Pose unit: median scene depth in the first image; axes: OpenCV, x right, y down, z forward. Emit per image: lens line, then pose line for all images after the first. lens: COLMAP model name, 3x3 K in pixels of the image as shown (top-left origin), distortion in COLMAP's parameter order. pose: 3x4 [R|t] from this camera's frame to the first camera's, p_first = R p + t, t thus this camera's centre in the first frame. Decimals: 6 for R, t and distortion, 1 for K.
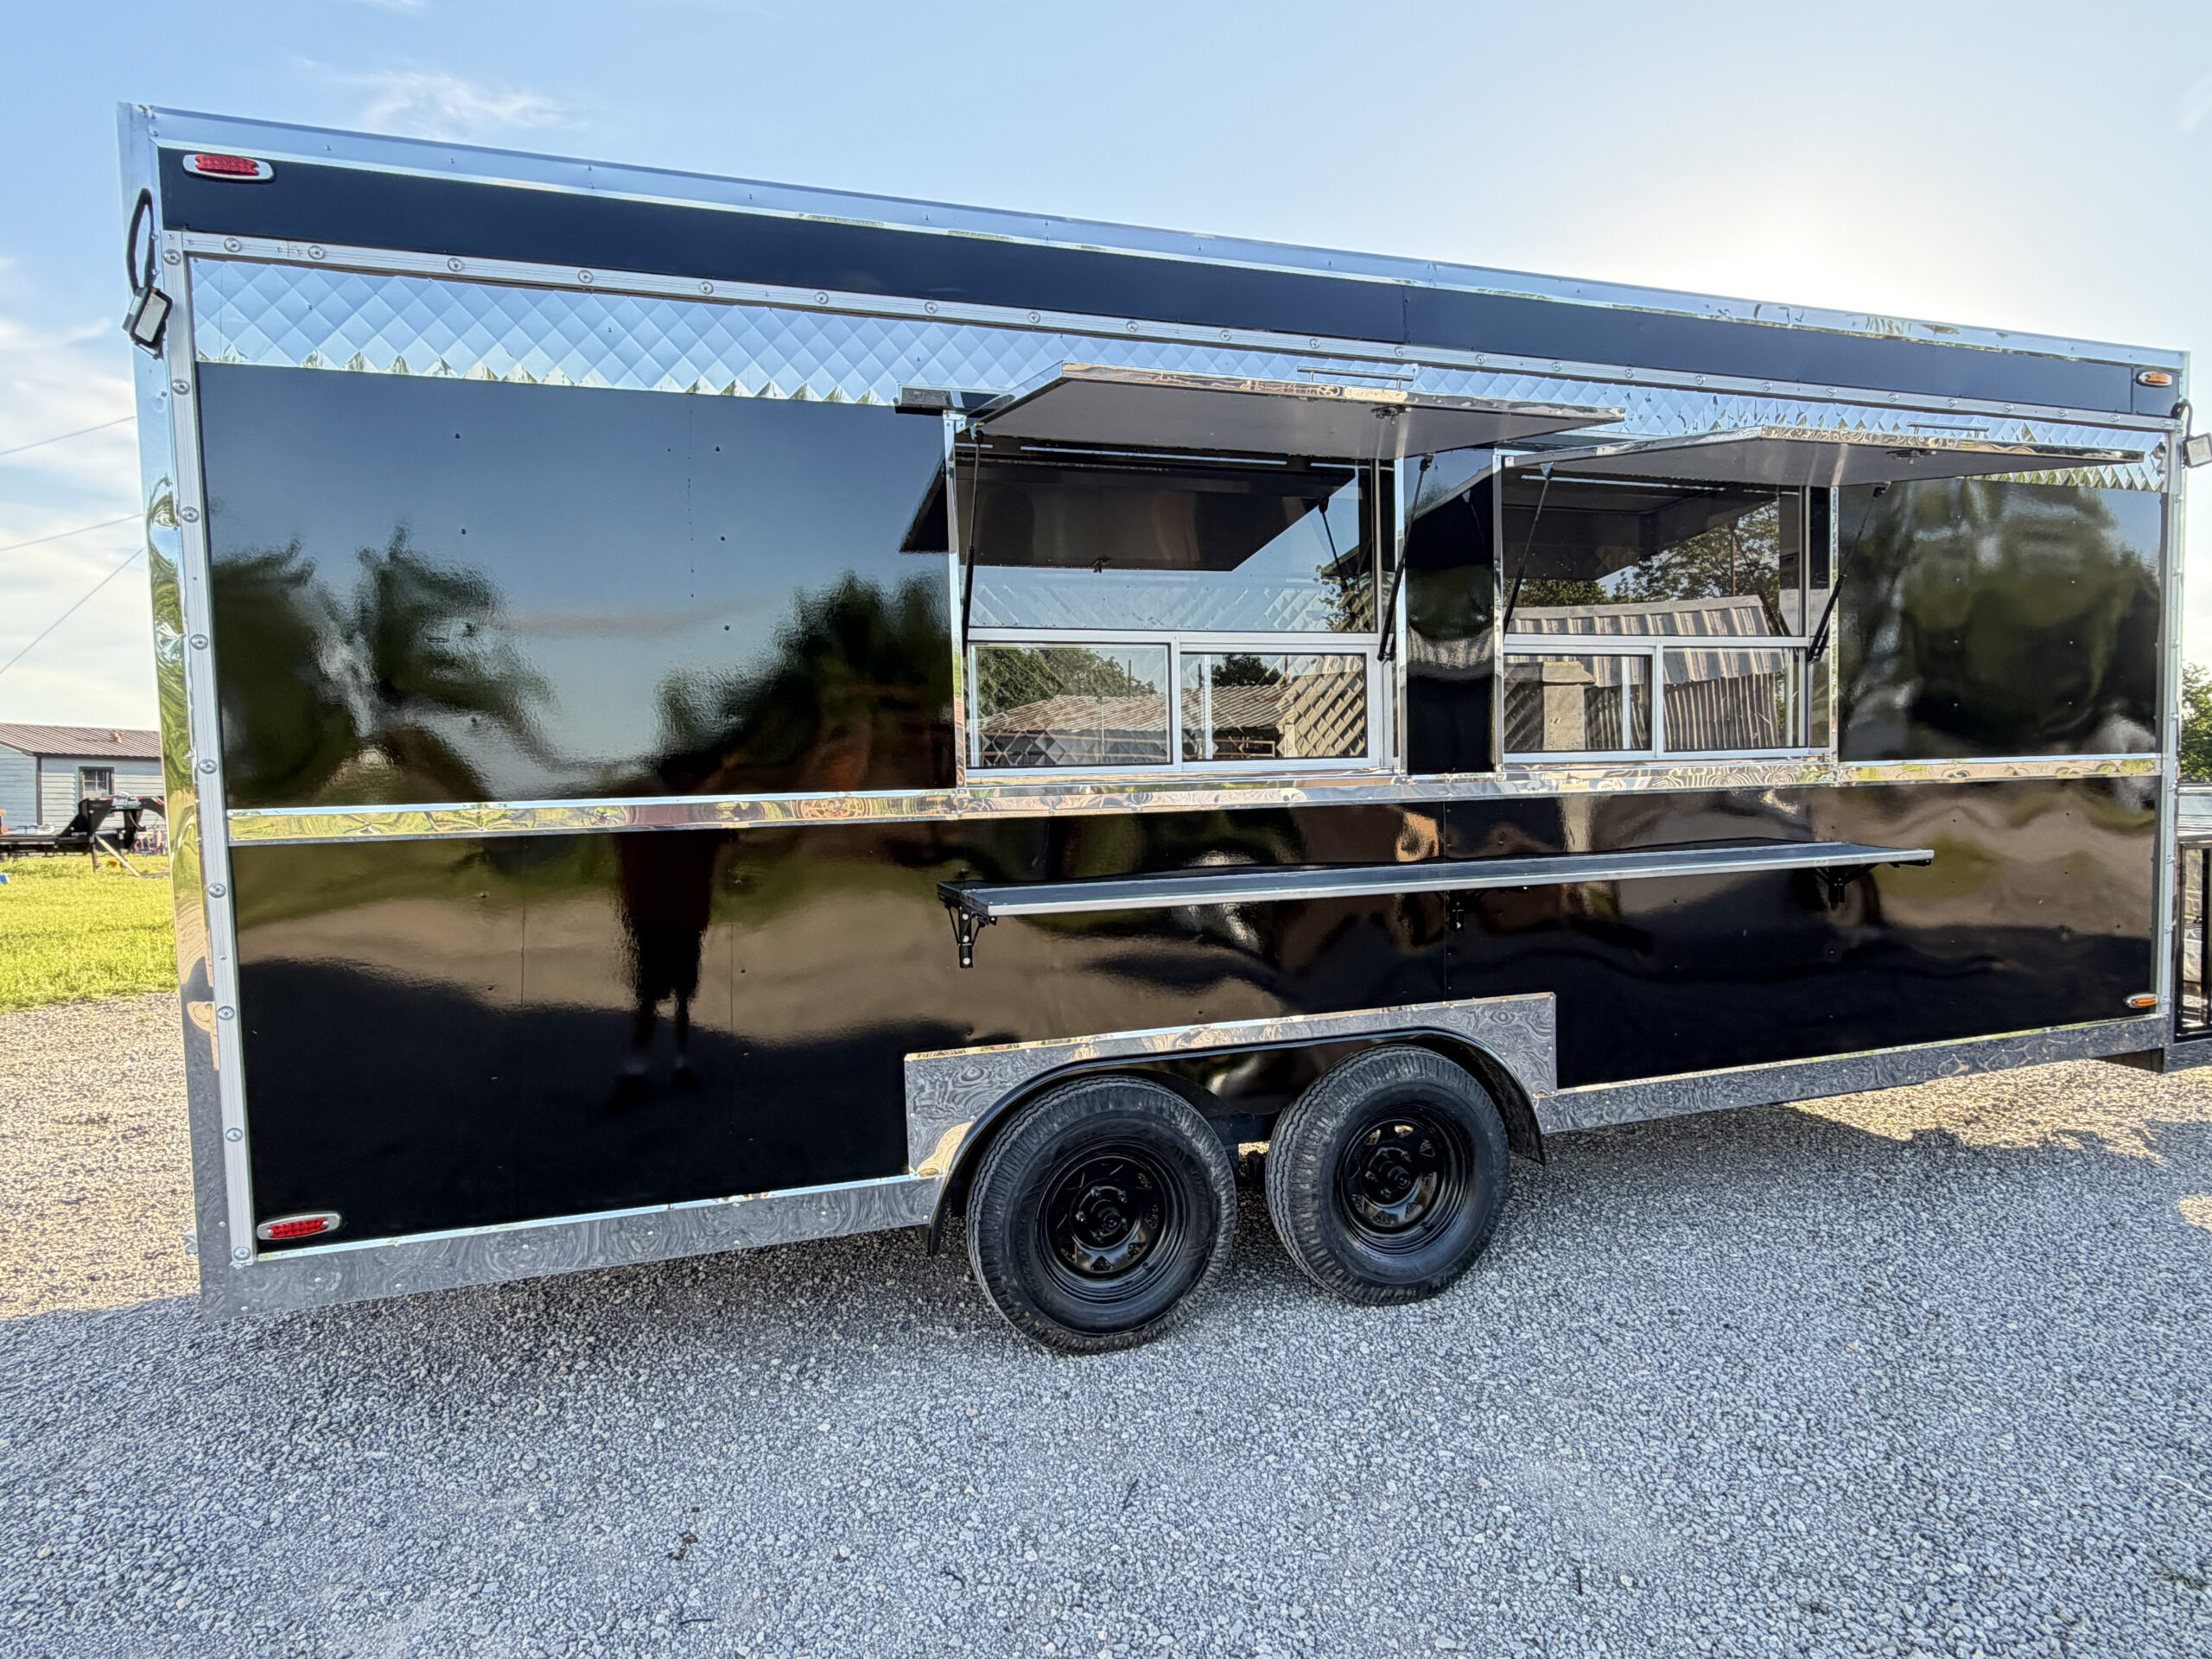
lens RADIAL K [[1217.8, 0, 1105.0], [0, 1217.8, 835.2], [0, 0, 1]] dist [0.000308, -0.000843]
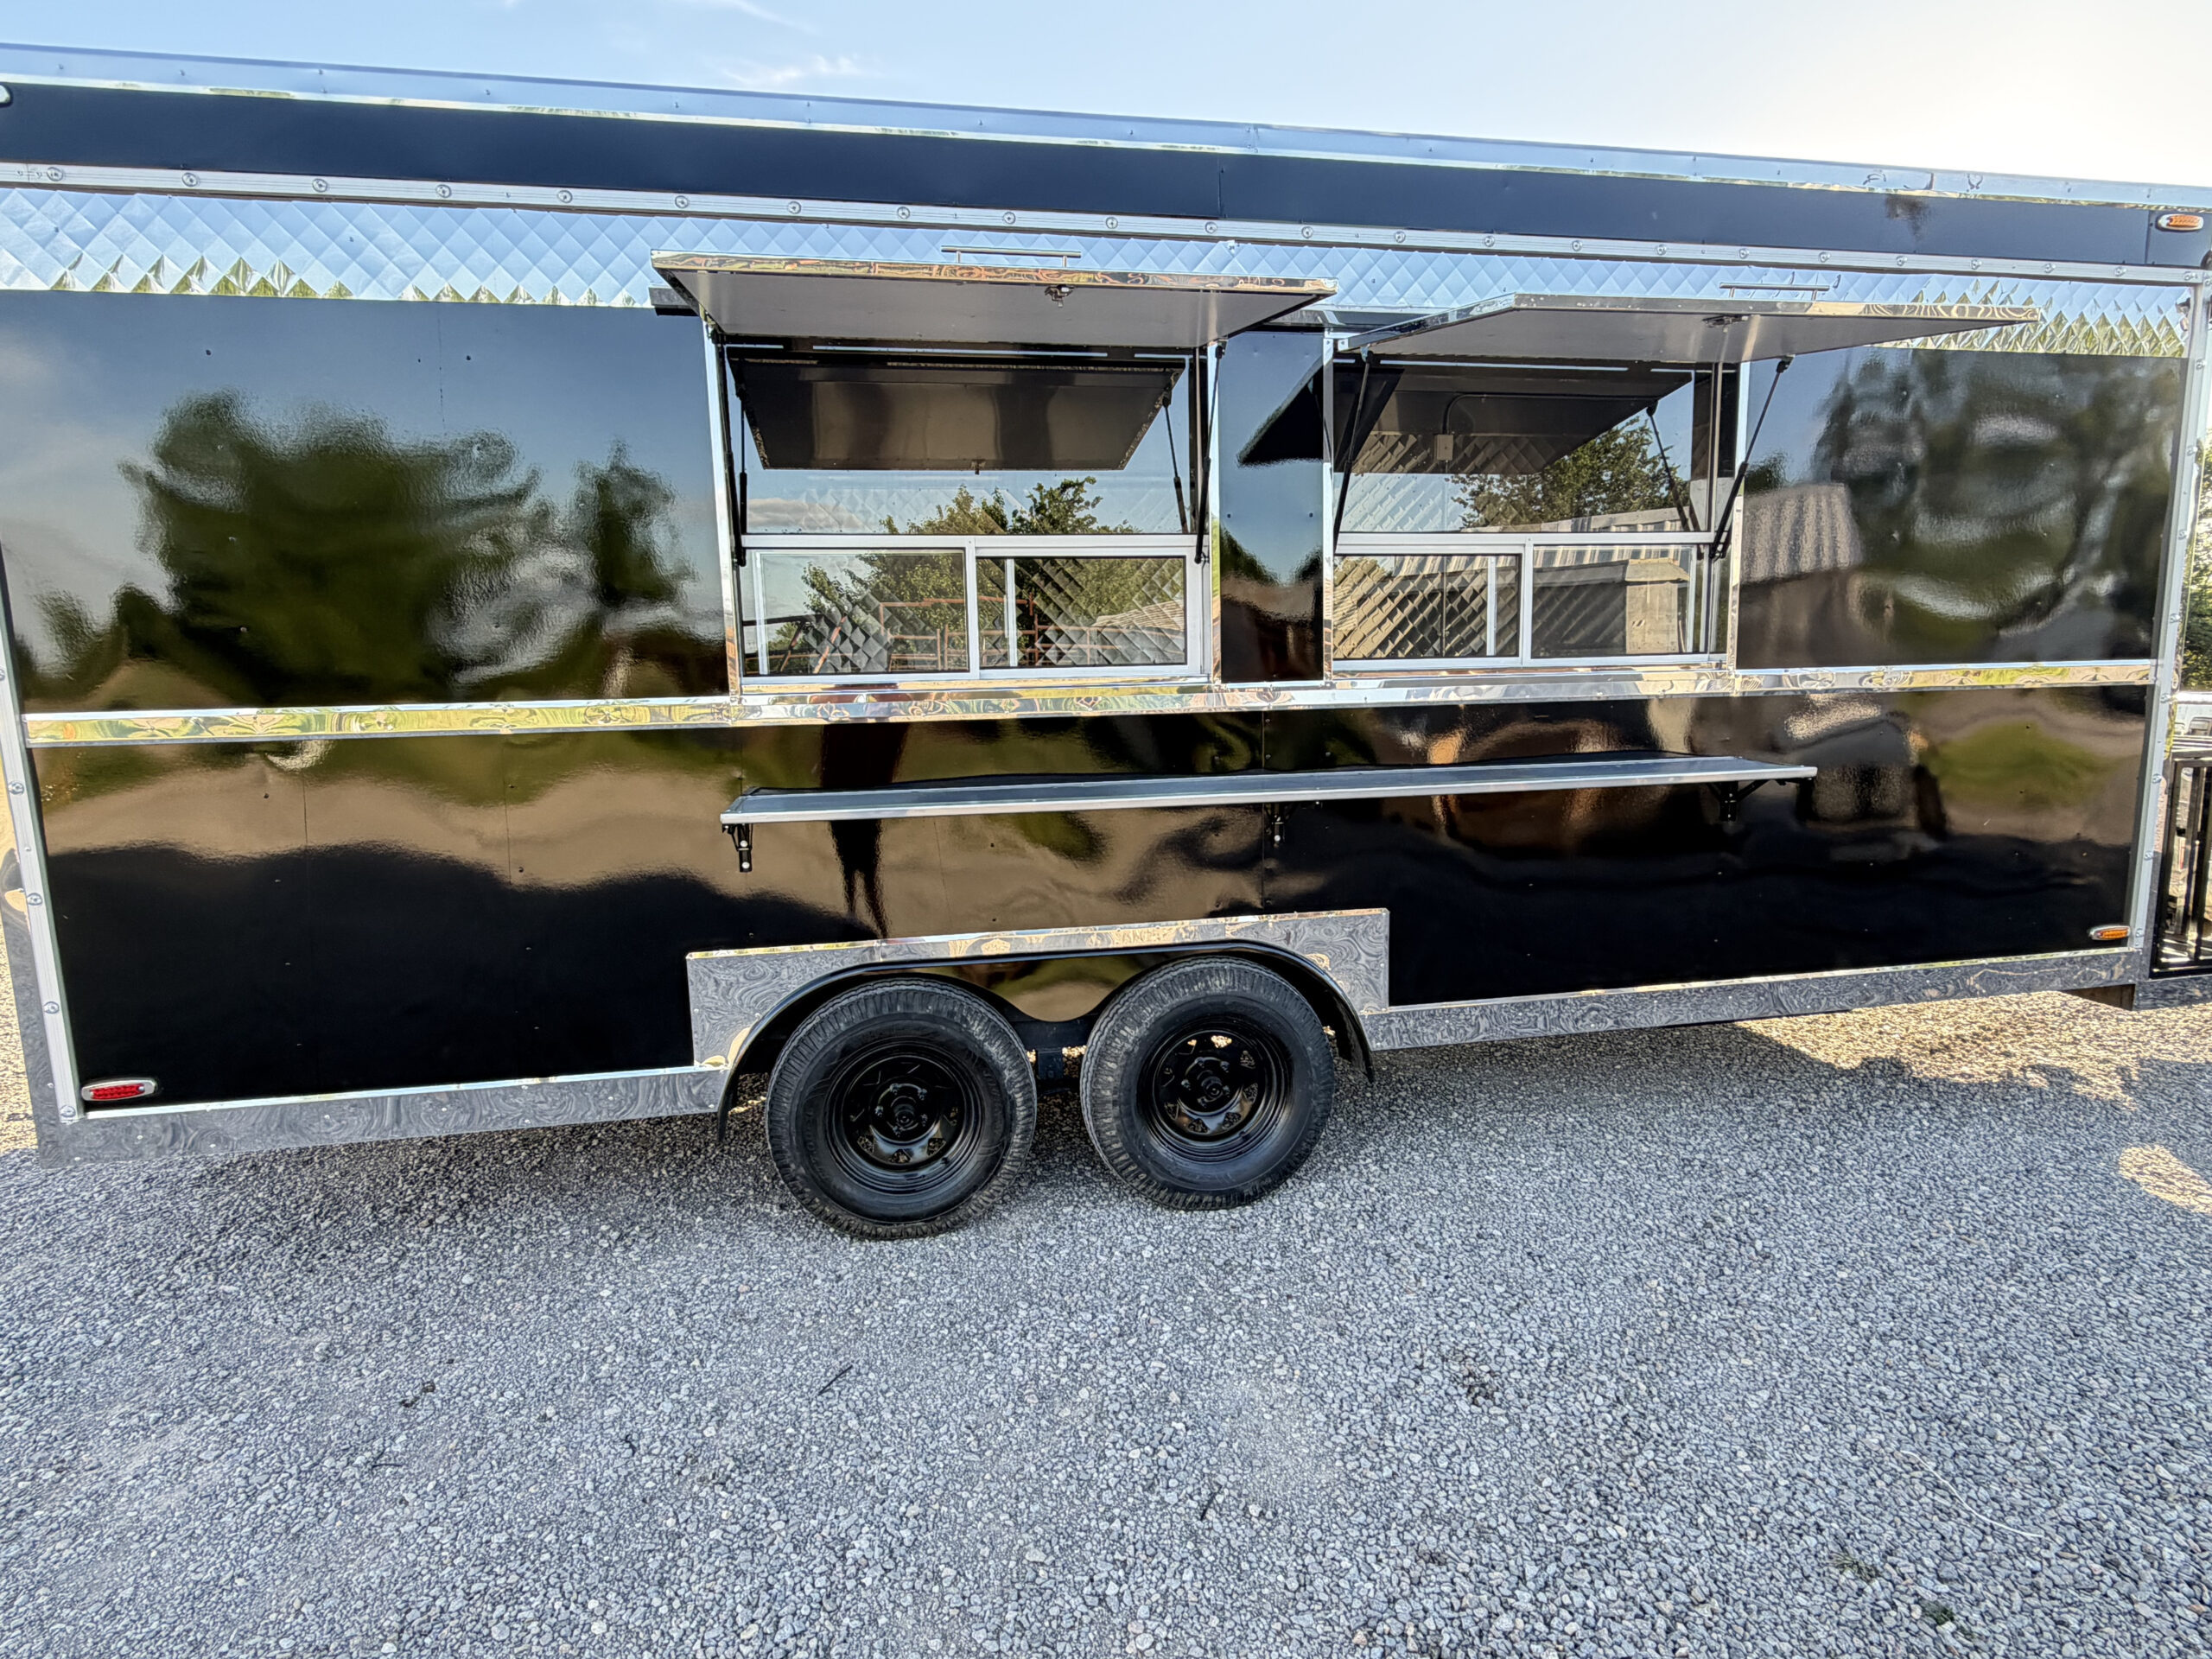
lens RADIAL K [[1151.0, 0, 1109.4], [0, 1151.0, 832.6], [0, 0, 1]] dist [0.001620, -0.001423]
pose [[0.991712, 0.020818, -0.126782, 0.294403], [-0.009372, 0.995878, 0.090220, -0.013593], [0.128137, -0.088284, 0.987819, 0.077166]]
